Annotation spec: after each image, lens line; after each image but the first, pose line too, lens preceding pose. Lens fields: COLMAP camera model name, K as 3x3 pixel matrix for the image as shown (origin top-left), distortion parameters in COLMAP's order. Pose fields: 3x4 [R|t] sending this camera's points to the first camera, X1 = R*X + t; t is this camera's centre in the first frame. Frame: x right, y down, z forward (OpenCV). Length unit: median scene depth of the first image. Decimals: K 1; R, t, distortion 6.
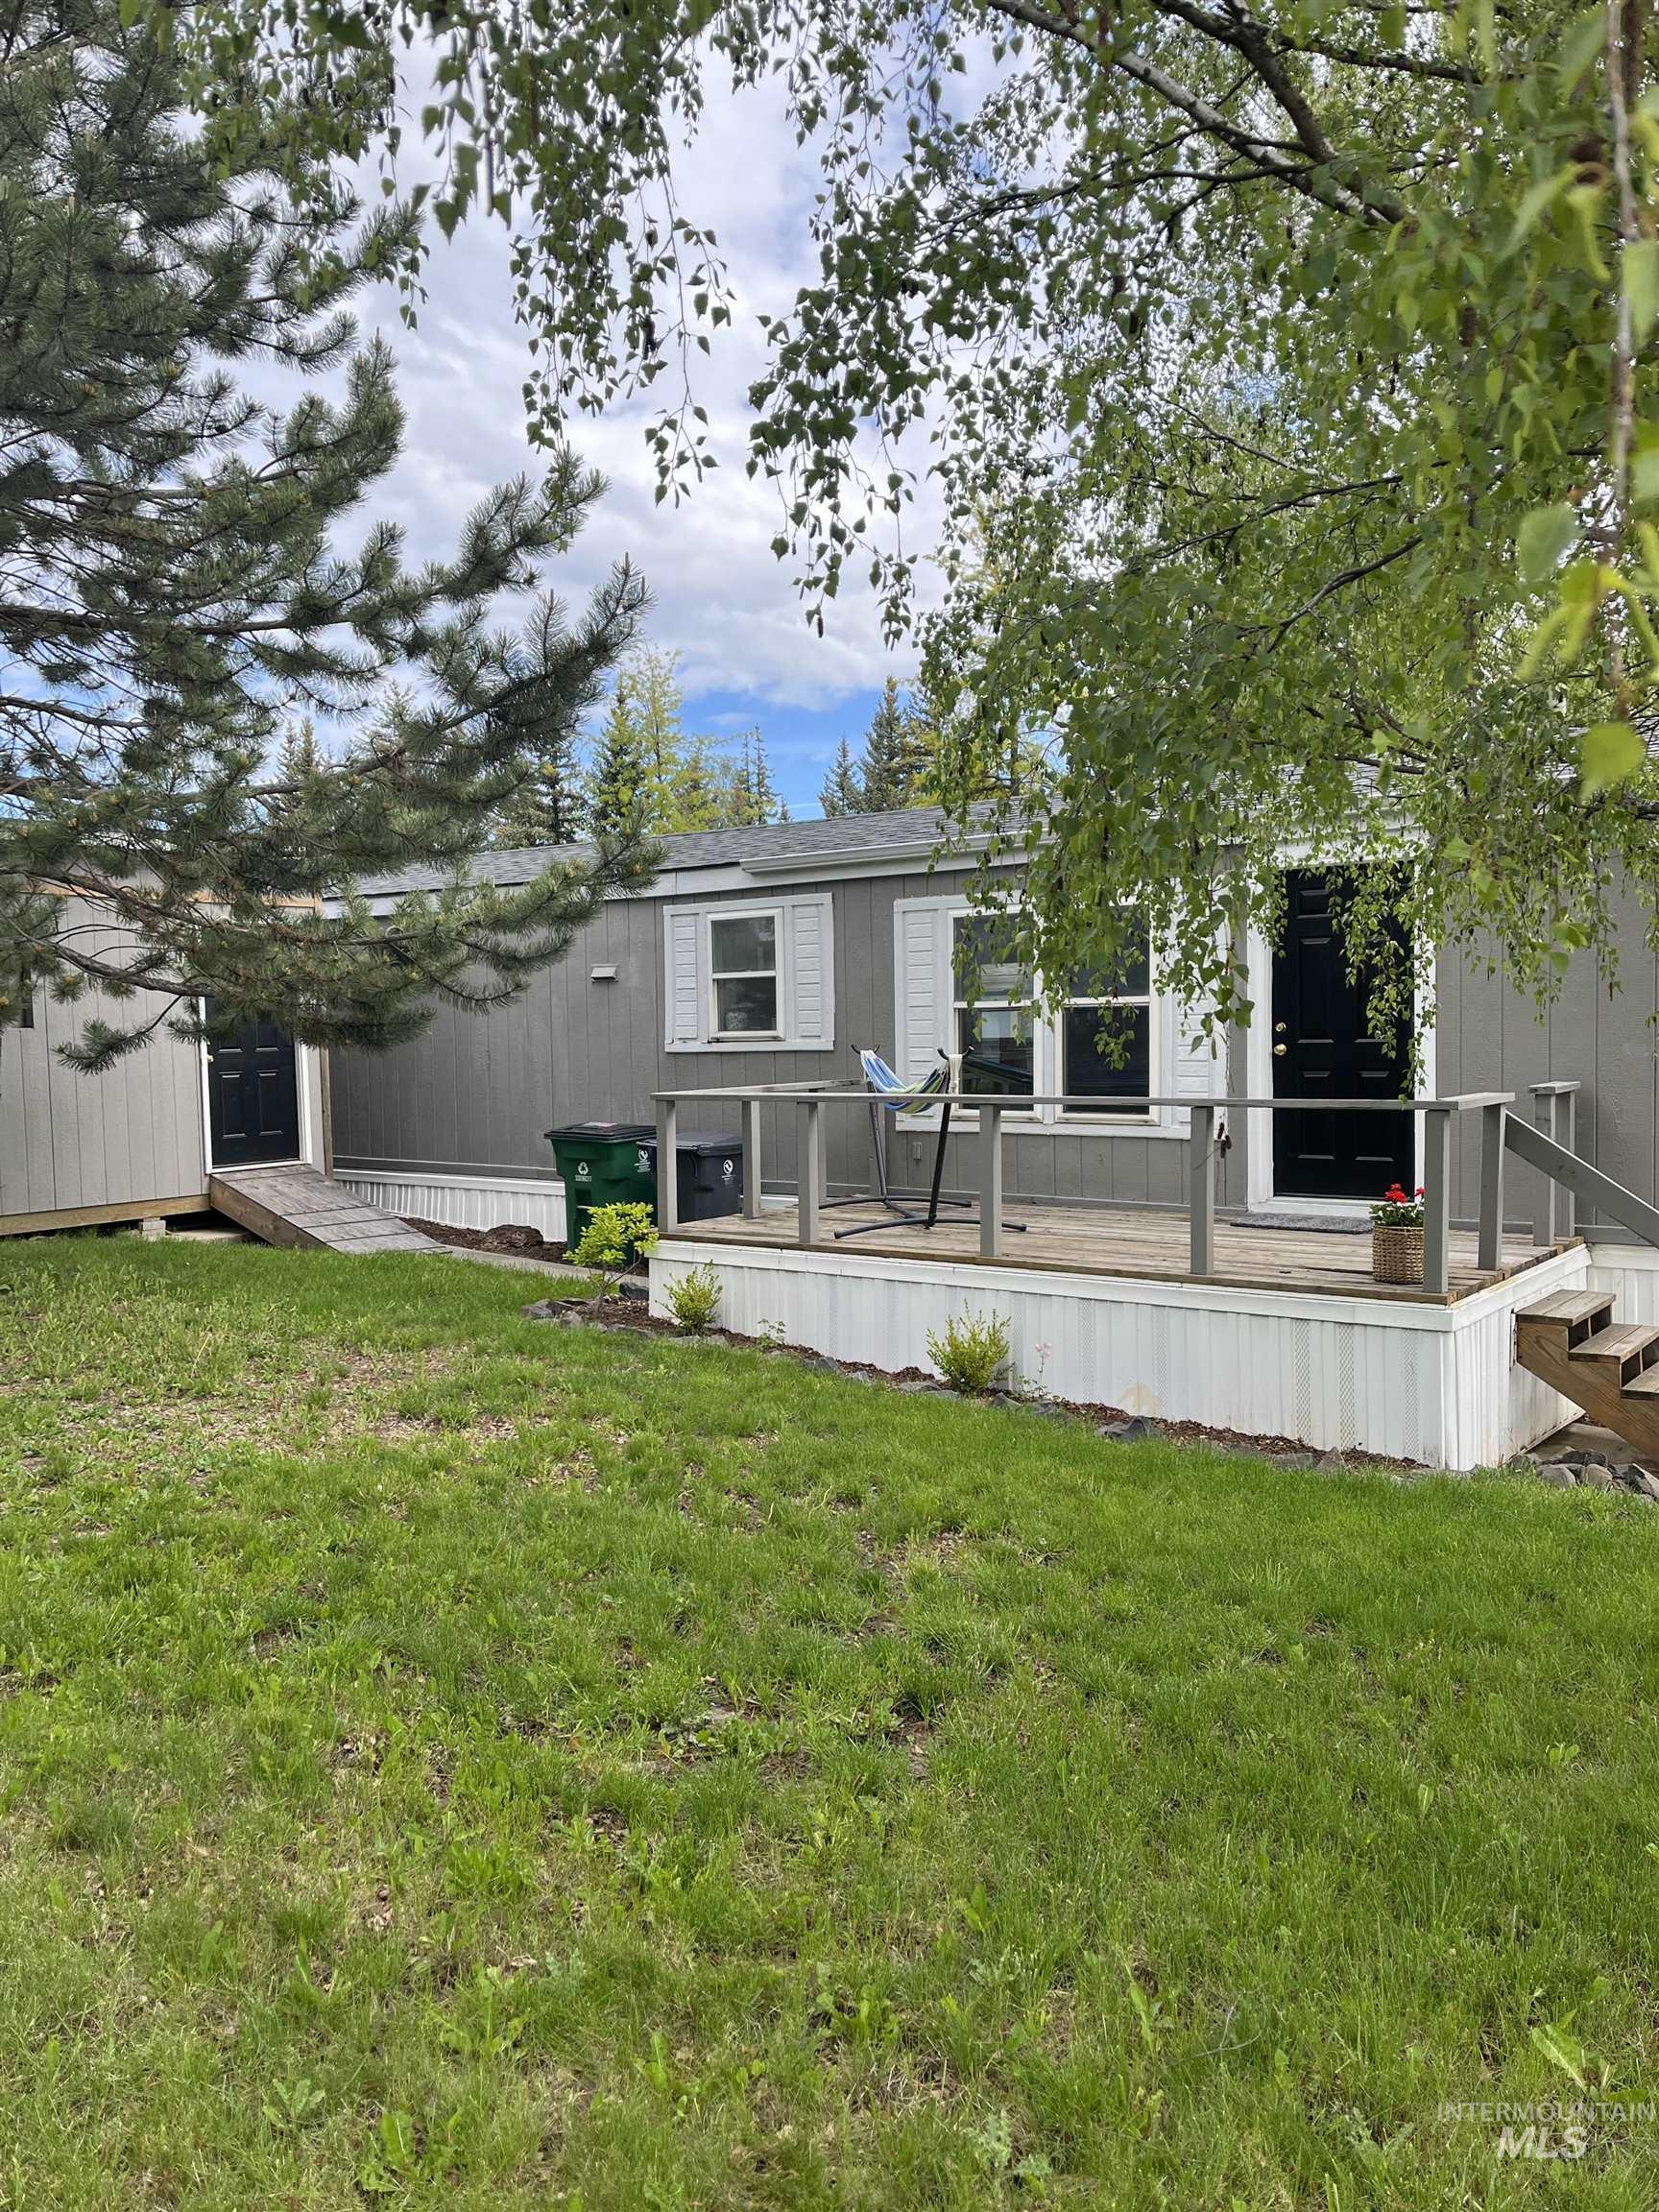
lens RADIAL K [[1705.6, 0, 829.5], [0, 1705.6, 1106.0], [0, 0, 1]] dist [0.001343, 0.000215]
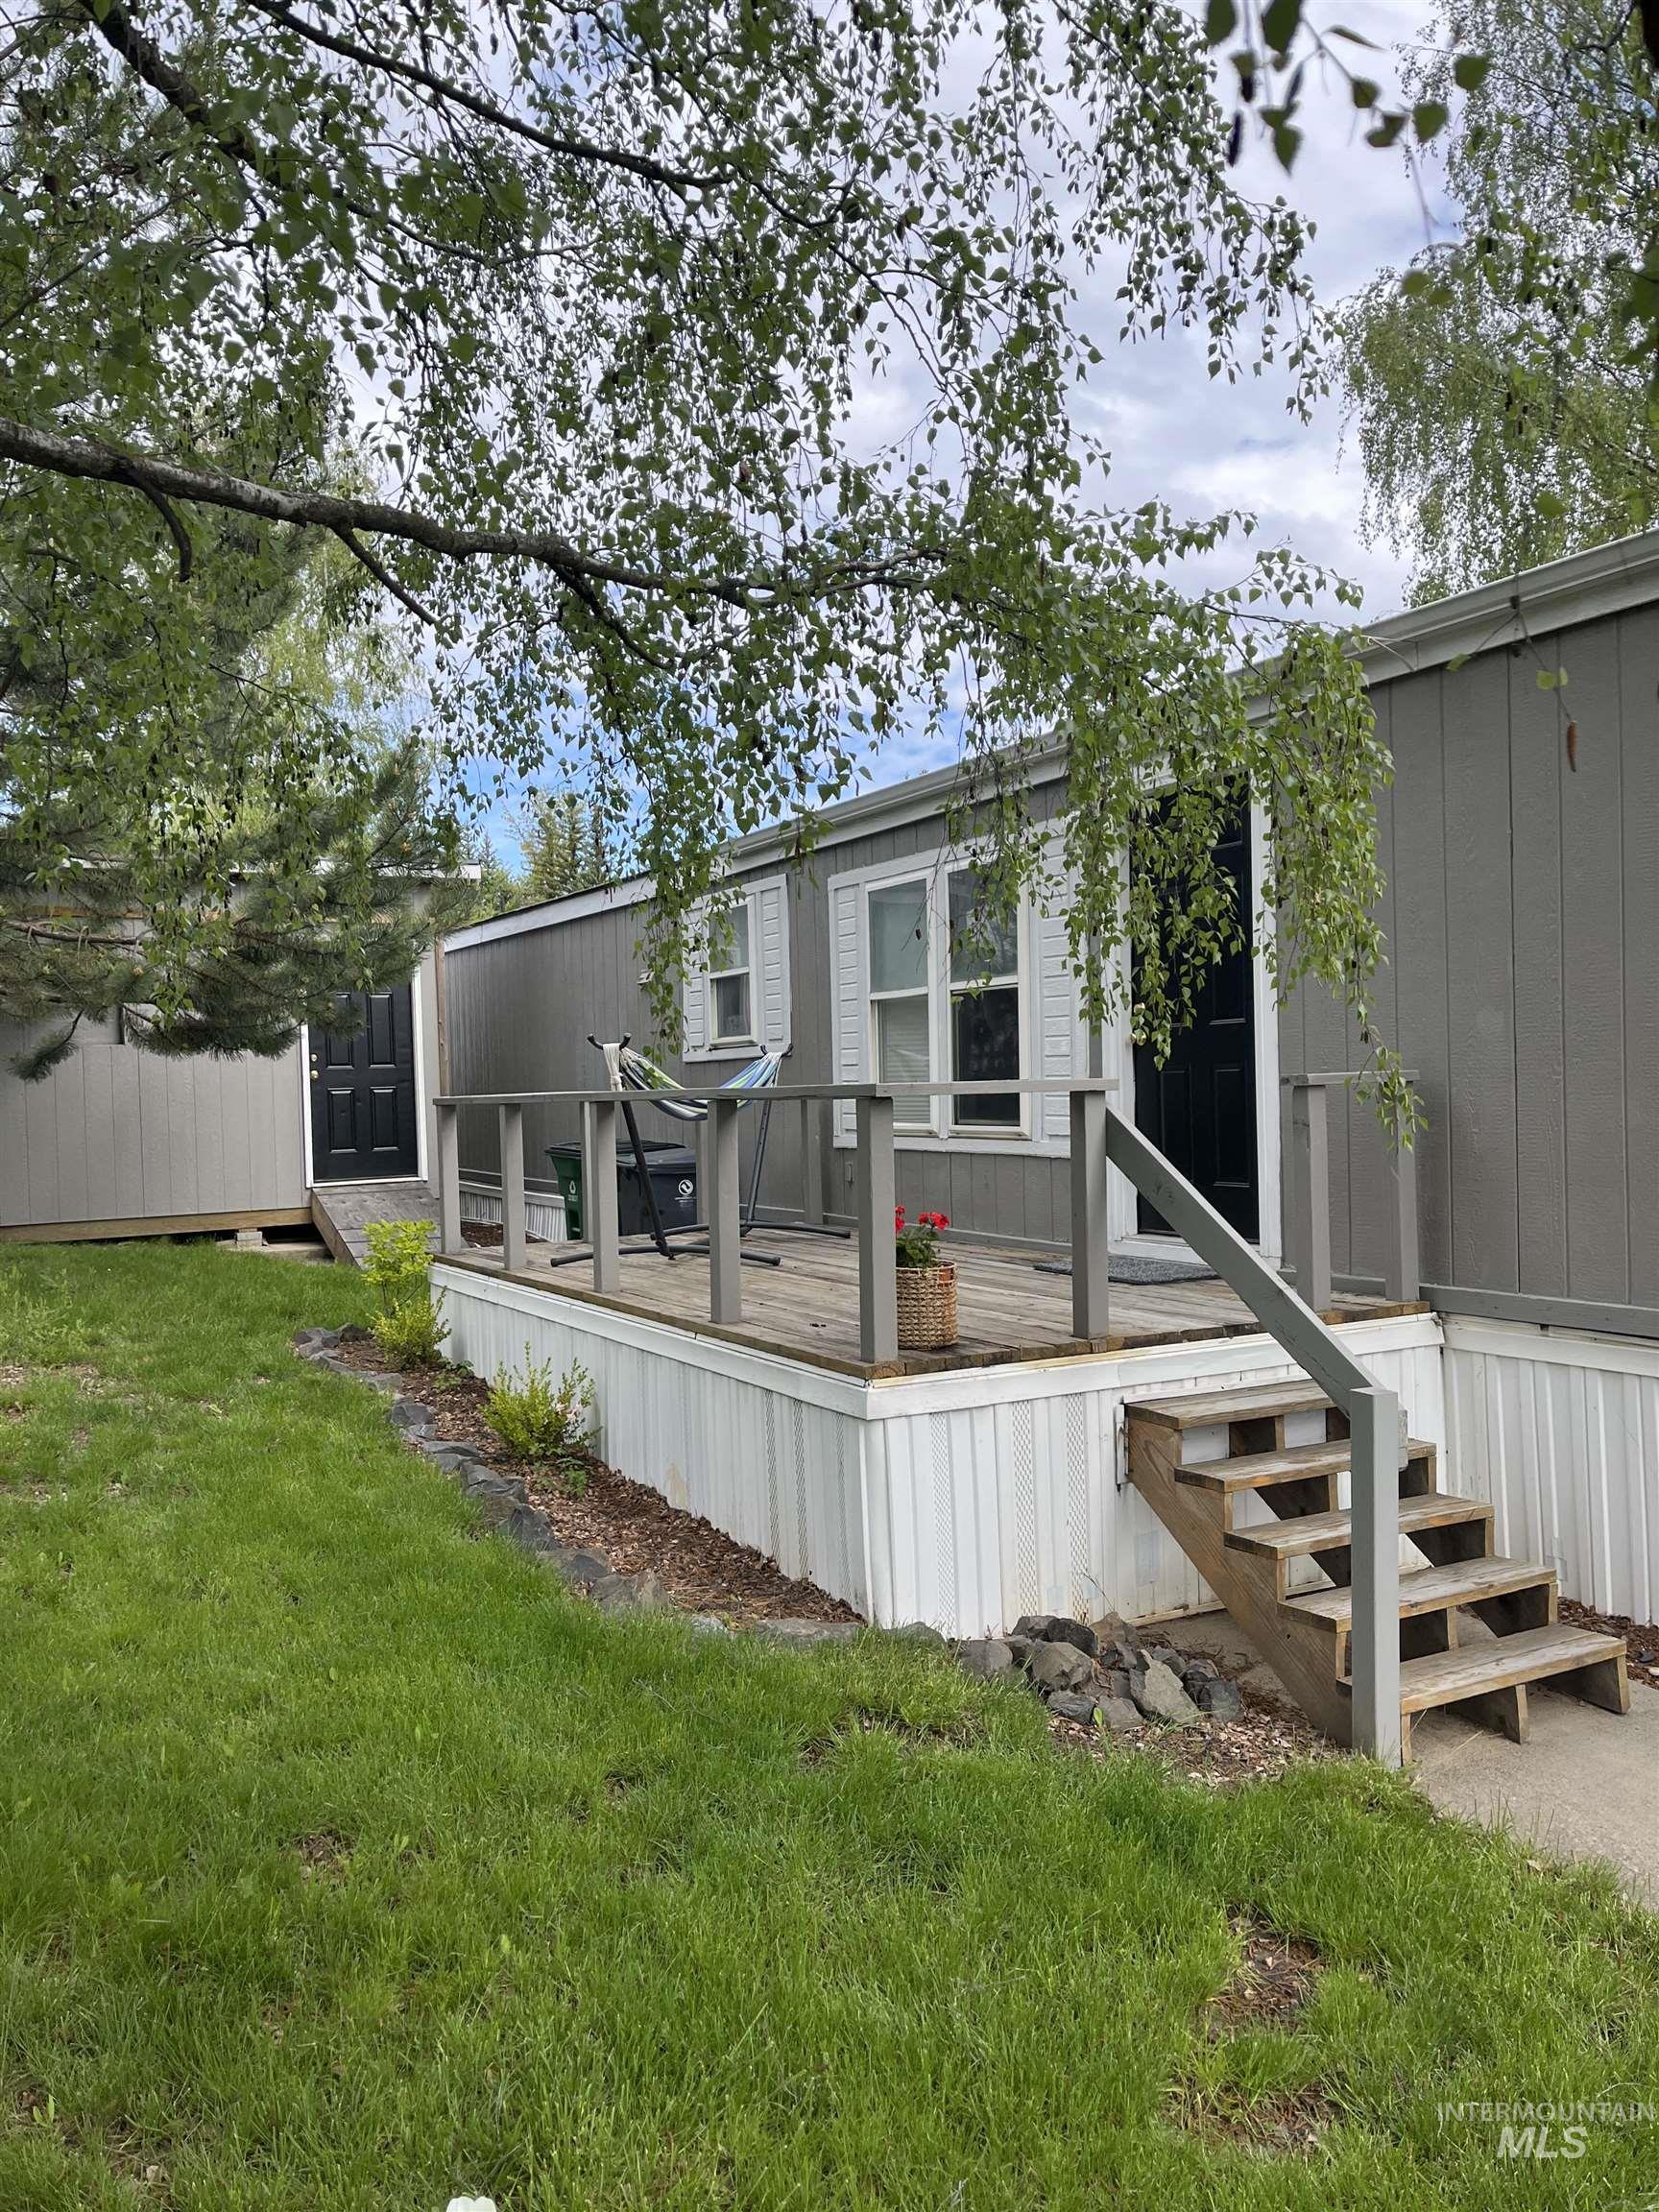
lens RADIAL K [[1705.6, 0, 829.5], [0, 1705.6, 1106.0], [0, 0, 1]] dist [0.001343, 0.000215]
pose [[0.916335, -0.000566, -0.400412, 0.390118], [-0.009268, 0.999701, -0.022624, 0.013479], [0.400305, 0.024442, 0.916056, 0.228663]]
